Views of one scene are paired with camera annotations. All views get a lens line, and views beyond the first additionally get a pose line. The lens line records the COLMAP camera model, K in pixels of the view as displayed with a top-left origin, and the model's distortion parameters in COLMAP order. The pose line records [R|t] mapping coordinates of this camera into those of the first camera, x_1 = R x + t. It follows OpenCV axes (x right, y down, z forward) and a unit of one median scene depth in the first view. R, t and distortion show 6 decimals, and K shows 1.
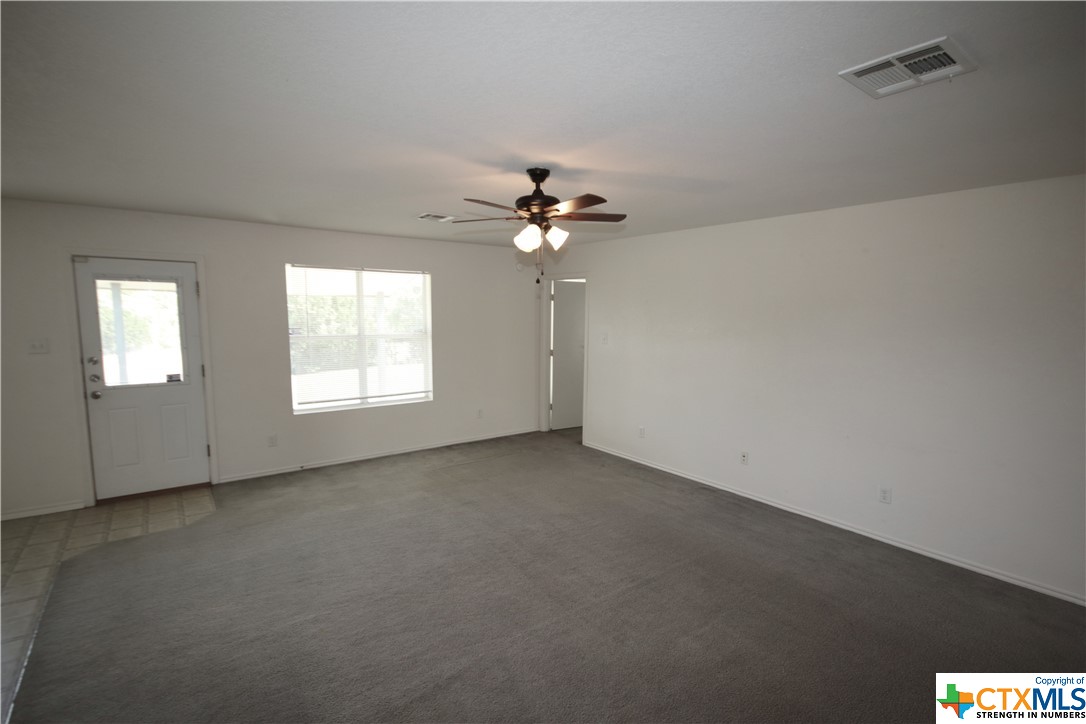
lens RADIAL K [[505.0, 0, 550.8], [0, 505.0, 367.2], [0, 0, 1]] dist [-0.000803, -0.001677]
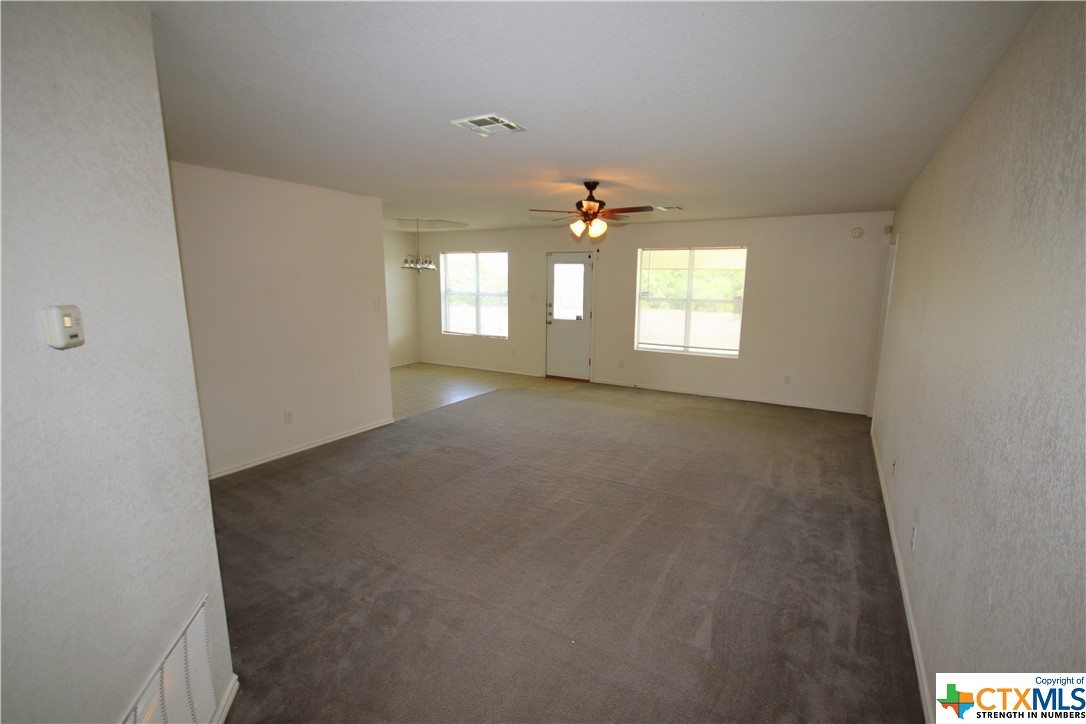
lens RADIAL K [[505.0, 0, 550.8], [0, 505.0, 367.2], [0, 0, 1]] dist [-0.000803, -0.001677]
pose [[0.382111, 0.151390, -0.911632, 0.851338], [-0.105943, 0.987162, 0.119527, -0.008363], [0.918024, 0.050909, 0.393244, 0.200263]]
